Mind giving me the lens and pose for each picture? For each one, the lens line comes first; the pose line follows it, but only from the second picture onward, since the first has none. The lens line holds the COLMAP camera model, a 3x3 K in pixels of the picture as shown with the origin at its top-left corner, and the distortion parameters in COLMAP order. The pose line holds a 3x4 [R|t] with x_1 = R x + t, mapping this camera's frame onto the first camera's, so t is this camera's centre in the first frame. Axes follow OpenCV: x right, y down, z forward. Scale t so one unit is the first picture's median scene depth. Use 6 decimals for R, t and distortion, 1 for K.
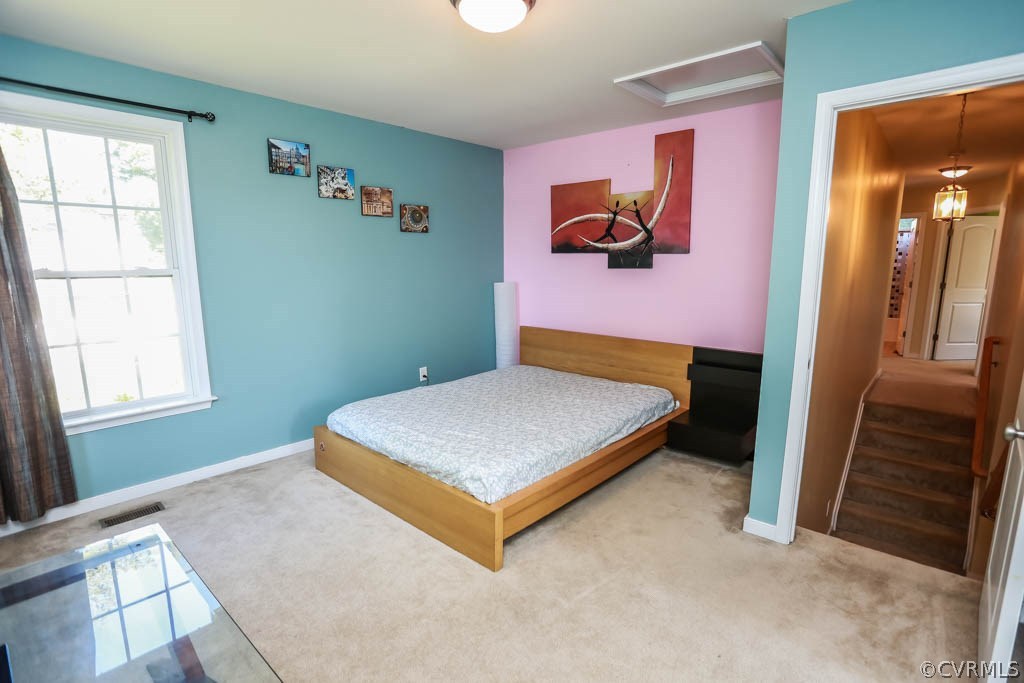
lens RADIAL K [[493.7, 0, 516.5], [0, 493.7, 349.4], [0, 0, 1]] dist [-0.072838, 0.025463]
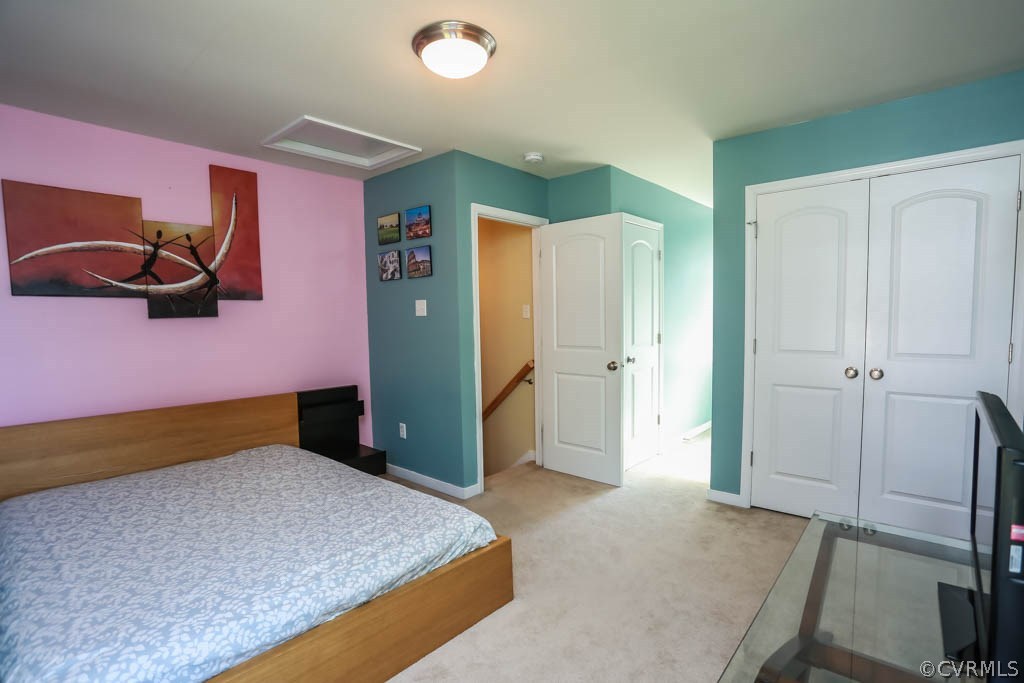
lens RADIAL K [[493.7, 0, 516.5], [0, 493.7, 349.4], [0, 0, 1]] dist [-0.072838, 0.025463]
pose [[-0.012537, -0.065565, 0.997770, -0.572777], [0.188008, 0.979896, 0.066753, -0.067559], [-0.982087, 0.188426, 0.000042, 0.499962]]
